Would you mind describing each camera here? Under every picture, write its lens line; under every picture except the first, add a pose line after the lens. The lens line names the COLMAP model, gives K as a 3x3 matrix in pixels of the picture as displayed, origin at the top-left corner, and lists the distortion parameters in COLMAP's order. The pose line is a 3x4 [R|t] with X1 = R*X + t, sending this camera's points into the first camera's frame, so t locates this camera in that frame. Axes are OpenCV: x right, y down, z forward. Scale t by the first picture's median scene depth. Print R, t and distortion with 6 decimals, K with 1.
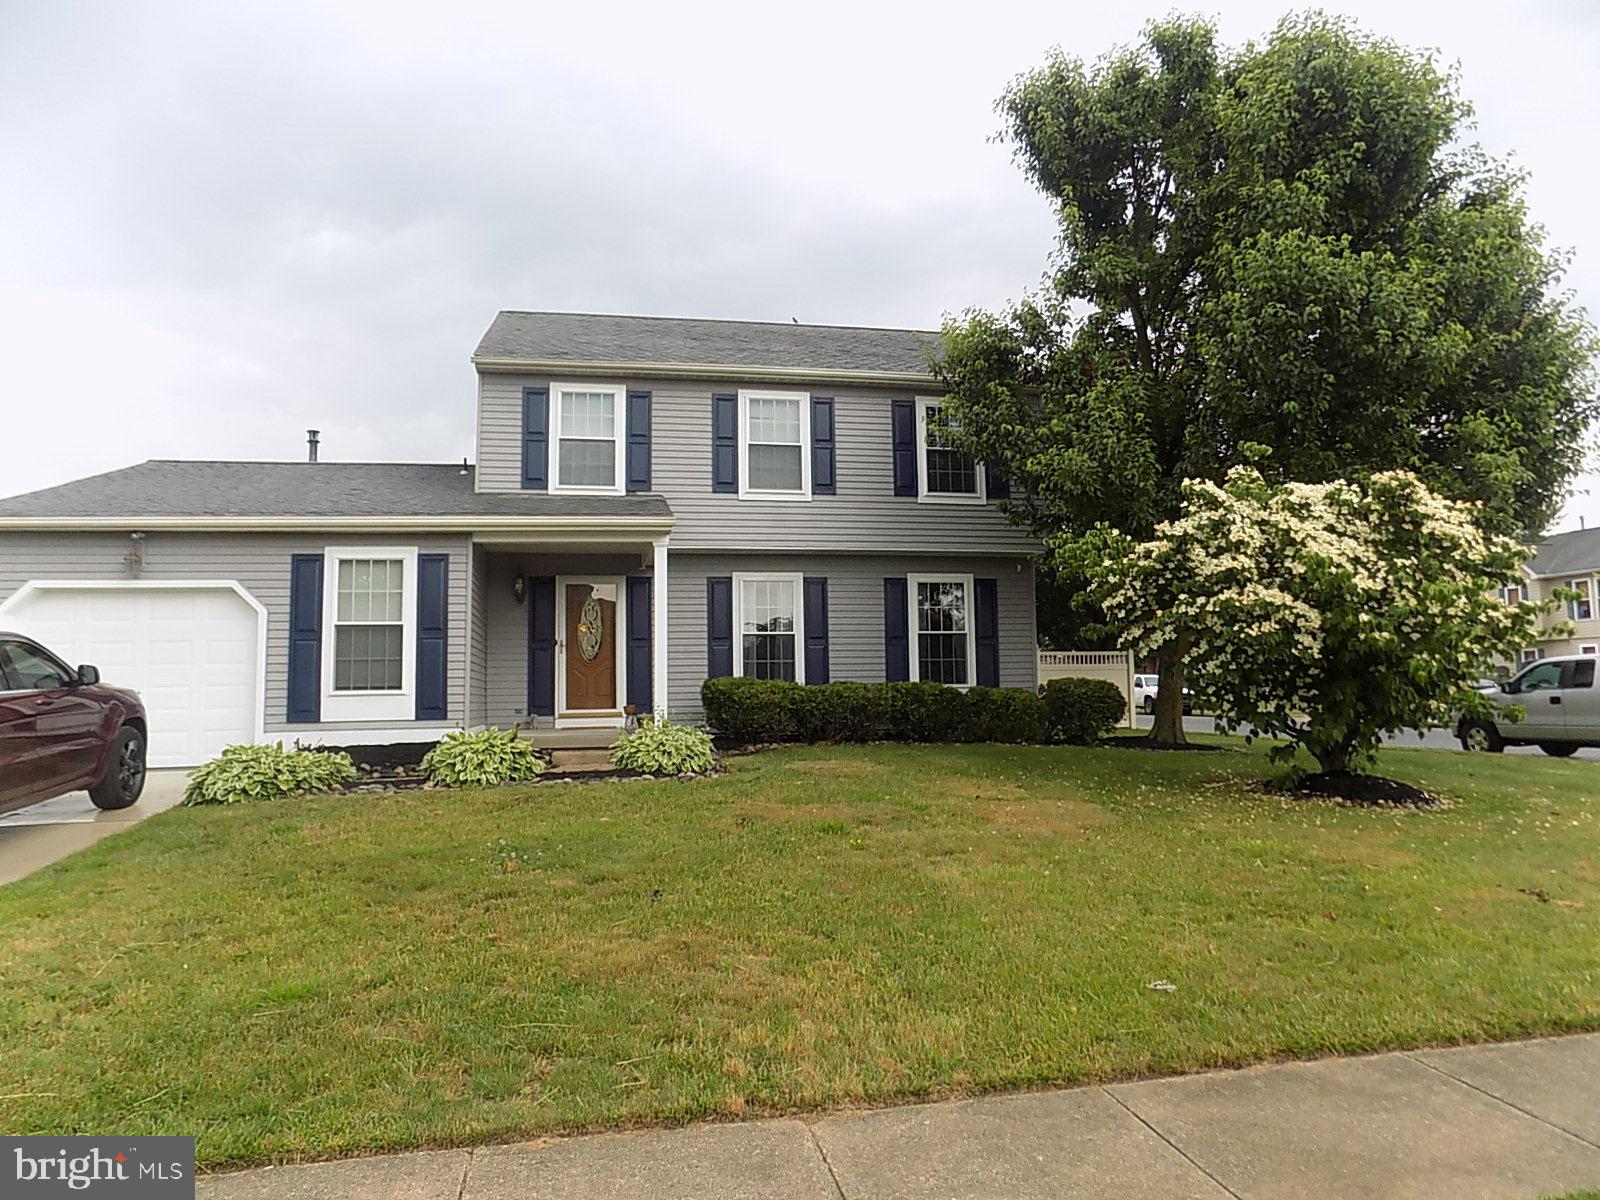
lens RADIAL K [[1073.1, 0, 800.6], [0, 1073.1, 604.4], [0, 0, 1]] dist [-0.009455, 0.019868]
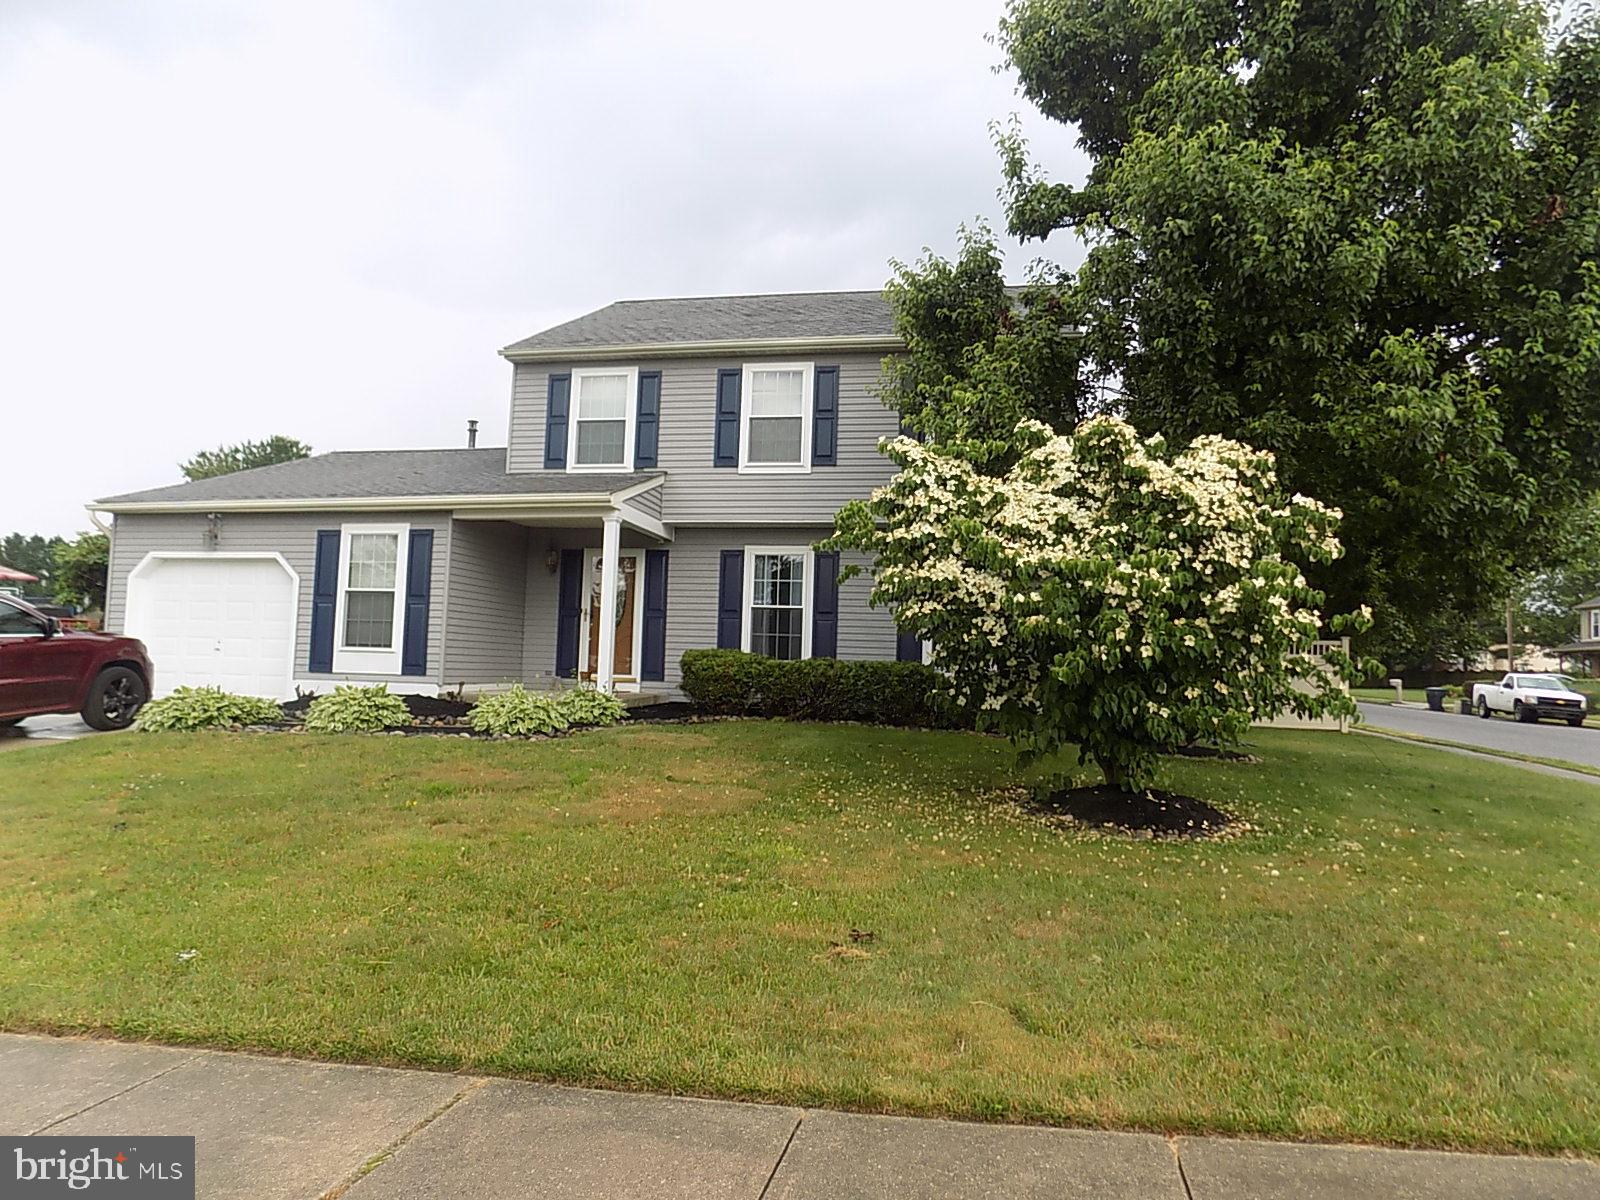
lens RADIAL K [[1073.1, 0, 804.8], [0, 1073.1, 596.7], [0, 0, 1]] dist [-0.009455, 0.019868]
pose [[0.924180, 0.018655, -0.381502, 0.392293], [-0.011898, 0.999728, 0.020063, -0.002932], [0.381773, -0.014003, 0.924150, 0.091587]]
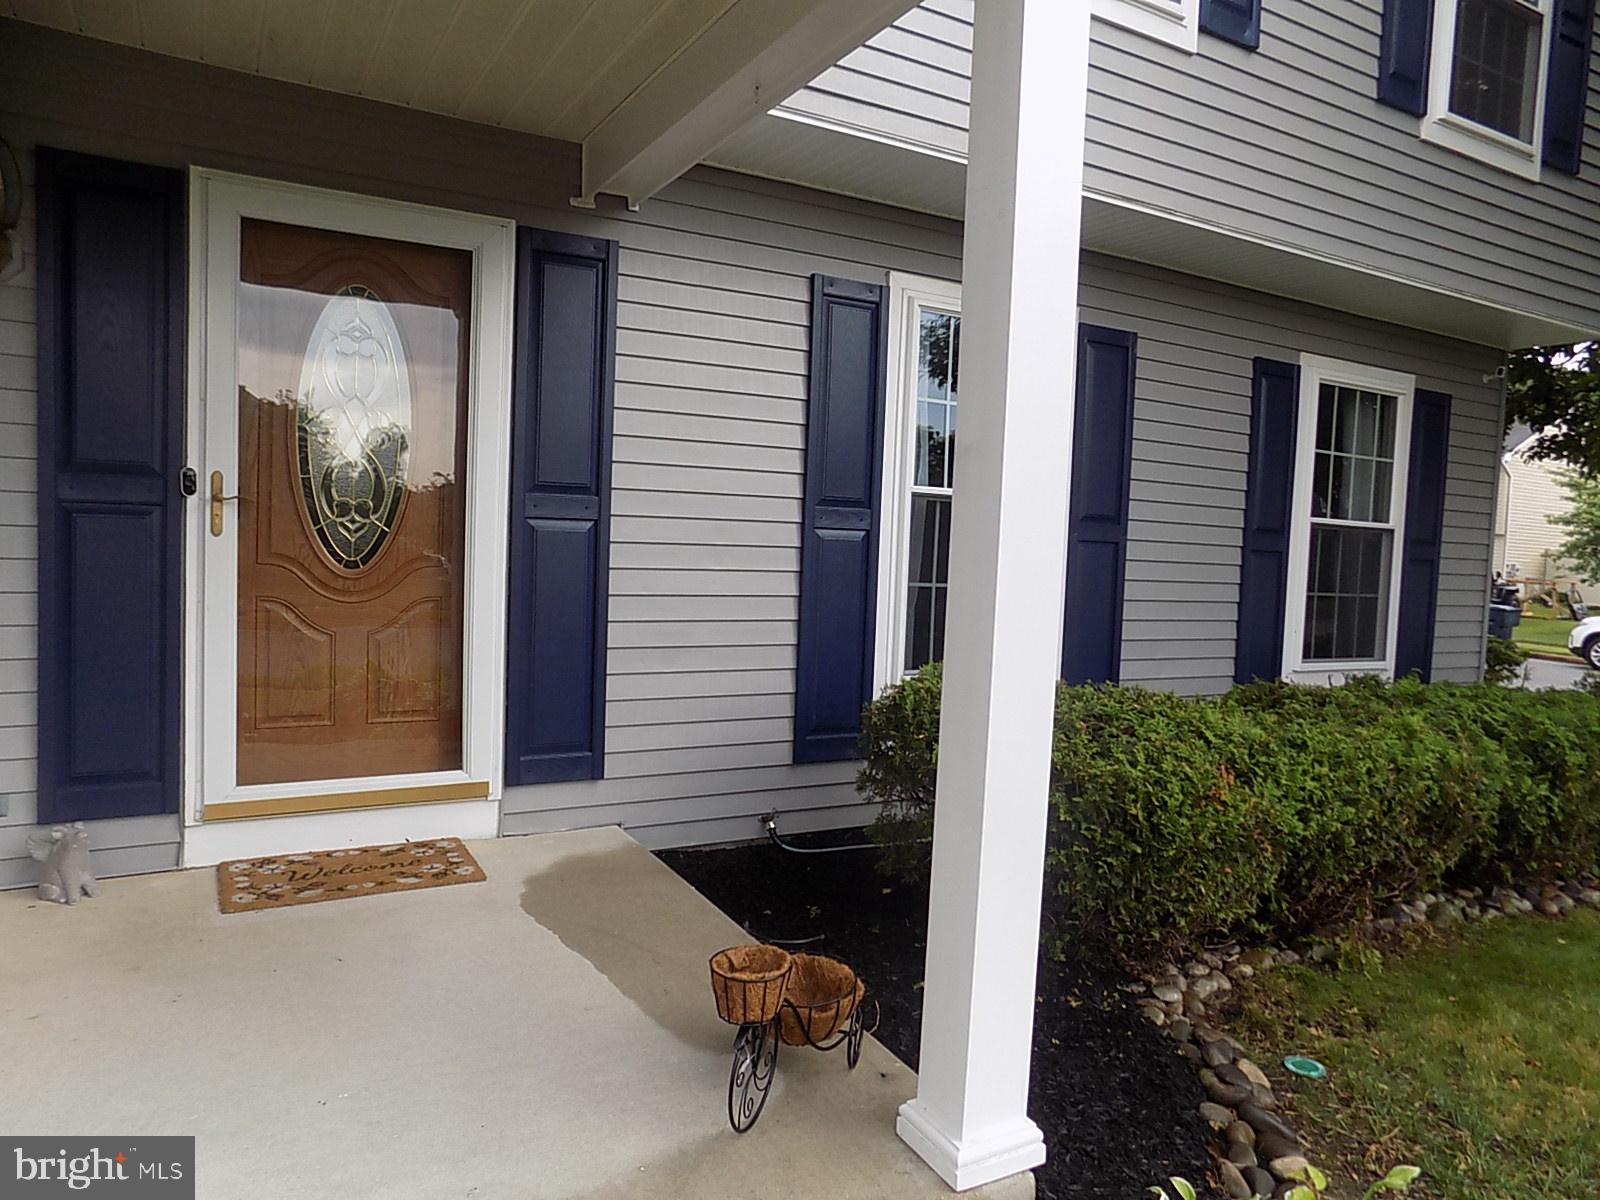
lens RADIAL K [[1073.1, 0, 802.6], [0, 1073.1, 591.2], [0, 0, 1]] dist [-0.009455, 0.019868]
pose [[0.944170, 0.044738, 0.326407, -0.182217], [-0.096700, 0.984732, 0.144745, 0.014213], [-0.314948, -0.168228, 0.934081, 0.760775]]
